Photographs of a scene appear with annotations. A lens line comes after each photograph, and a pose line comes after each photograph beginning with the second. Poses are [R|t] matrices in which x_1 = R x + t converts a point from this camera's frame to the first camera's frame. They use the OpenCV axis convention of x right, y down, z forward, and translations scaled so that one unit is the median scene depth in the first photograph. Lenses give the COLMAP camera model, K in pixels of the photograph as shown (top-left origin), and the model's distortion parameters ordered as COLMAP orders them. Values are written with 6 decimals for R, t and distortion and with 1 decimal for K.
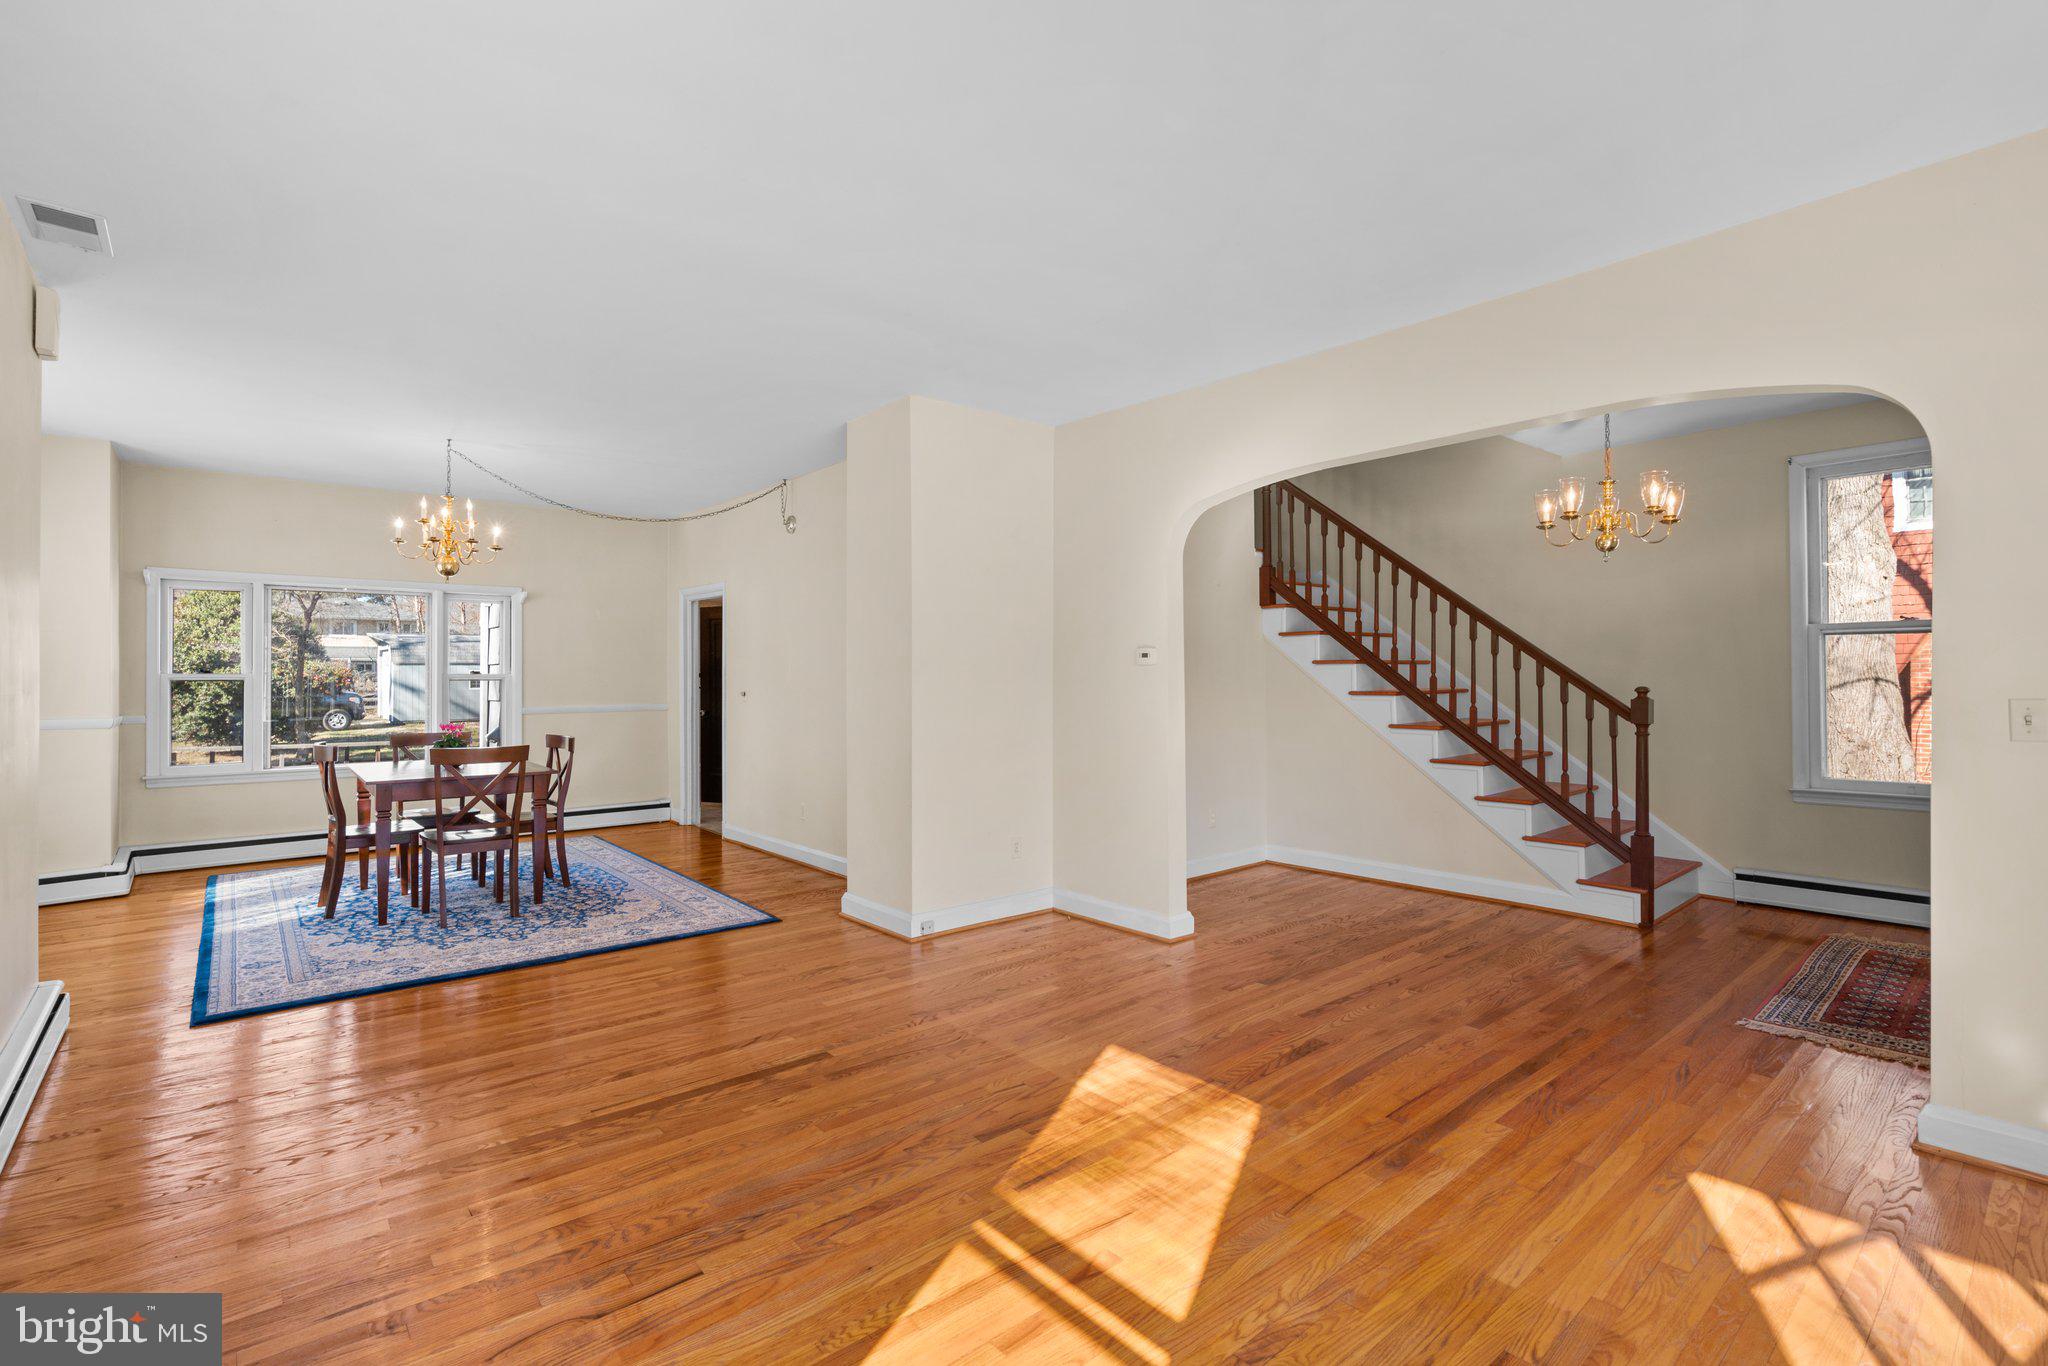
lens RADIAL K [[934.9, 0, 1012.0], [0, 934.9, 671.5], [0, 0, 1]] dist [-0.002868, -0.000652]
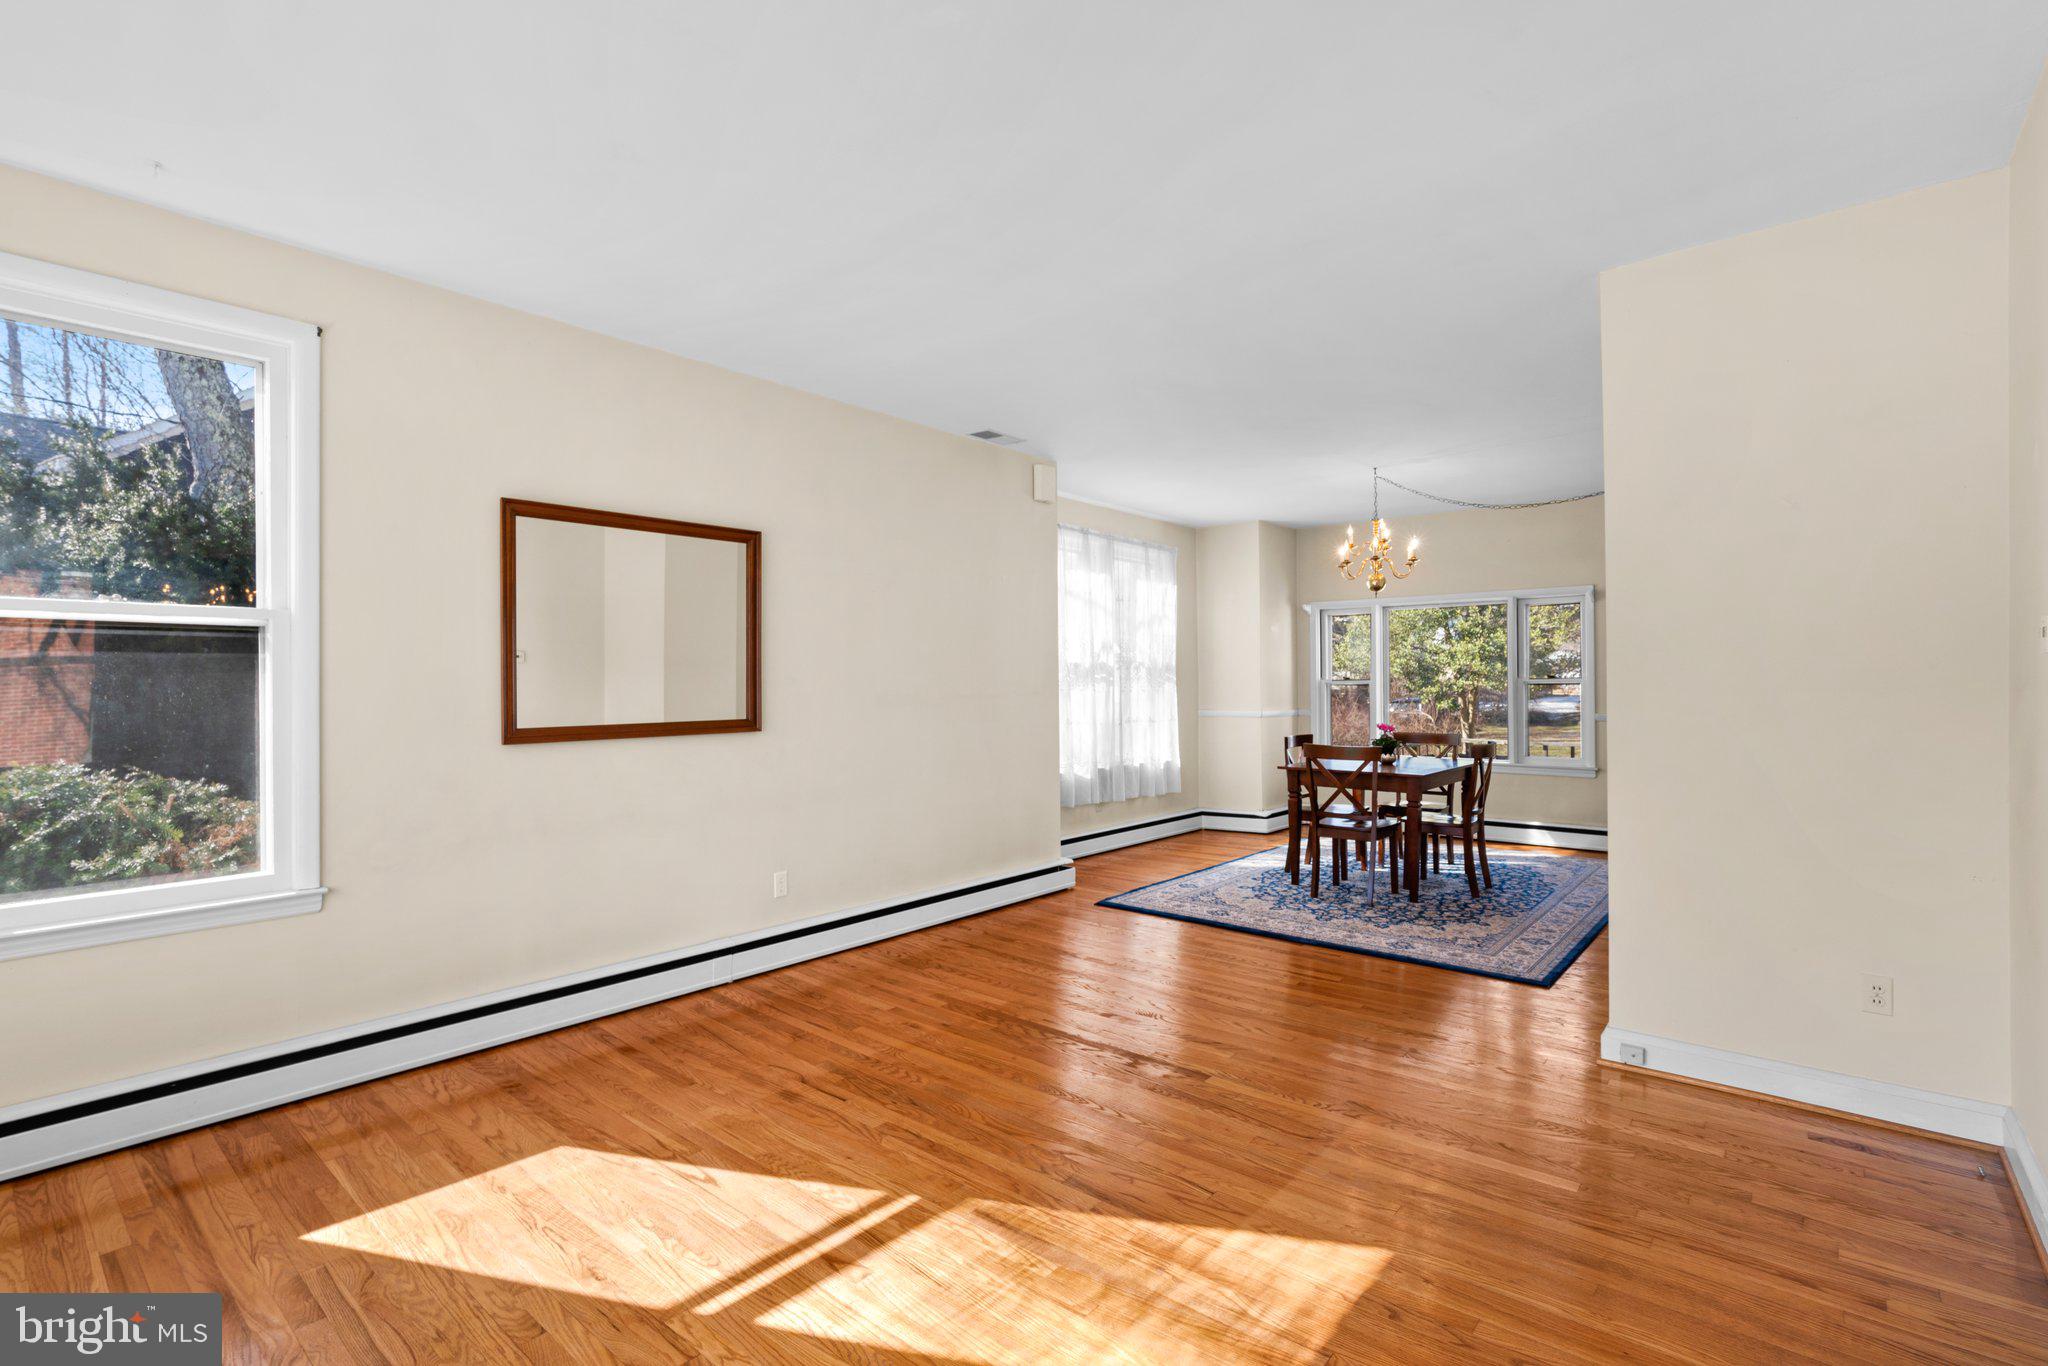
lens RADIAL K [[942.2, 0, 1019.6], [0, 942.2, 690.4], [0, 0, 1]] dist [-0.000853, 0.000420]
pose [[0.158318, 0.006311, -0.987368, 0.676594], [0.012630, 0.999885, 0.008416, 0.001317], [0.987307, -0.013803, 0.158220, 0.618391]]
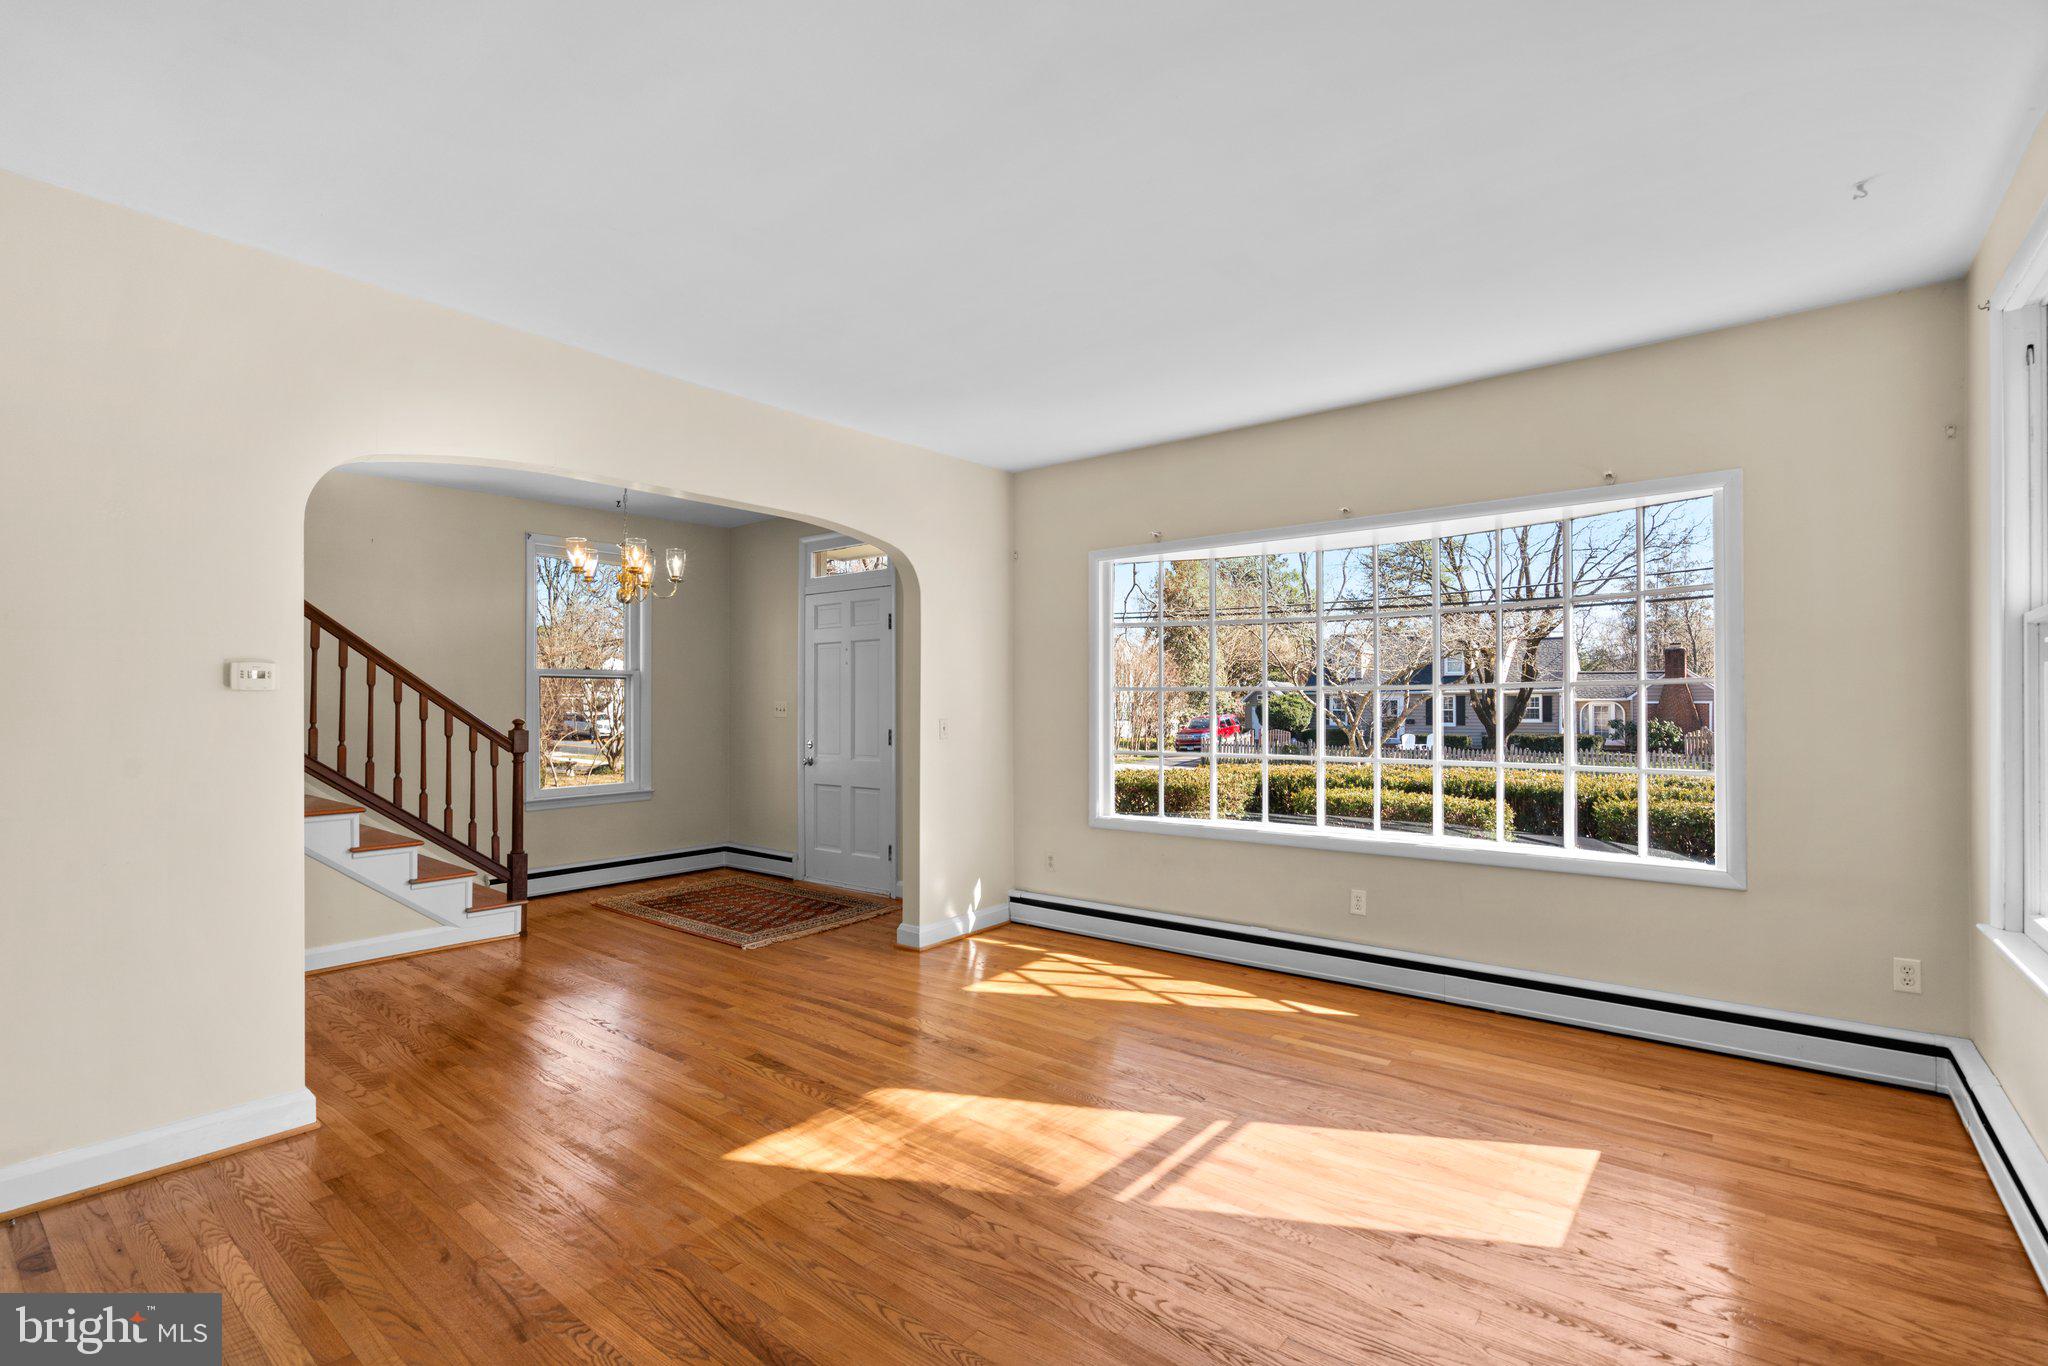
lens RADIAL K [[923.0, 0, 1015.1], [0, 923.0, 702.8], [0, 0, 1]] dist [-0.002836, 0.000576]
pose [[-0.184344, 0.006259, 0.982842, -0.710314], [-0.002501, 0.999973, -0.006837, 0.004183], [-0.982859, -0.003718, -0.184323, 0.857291]]
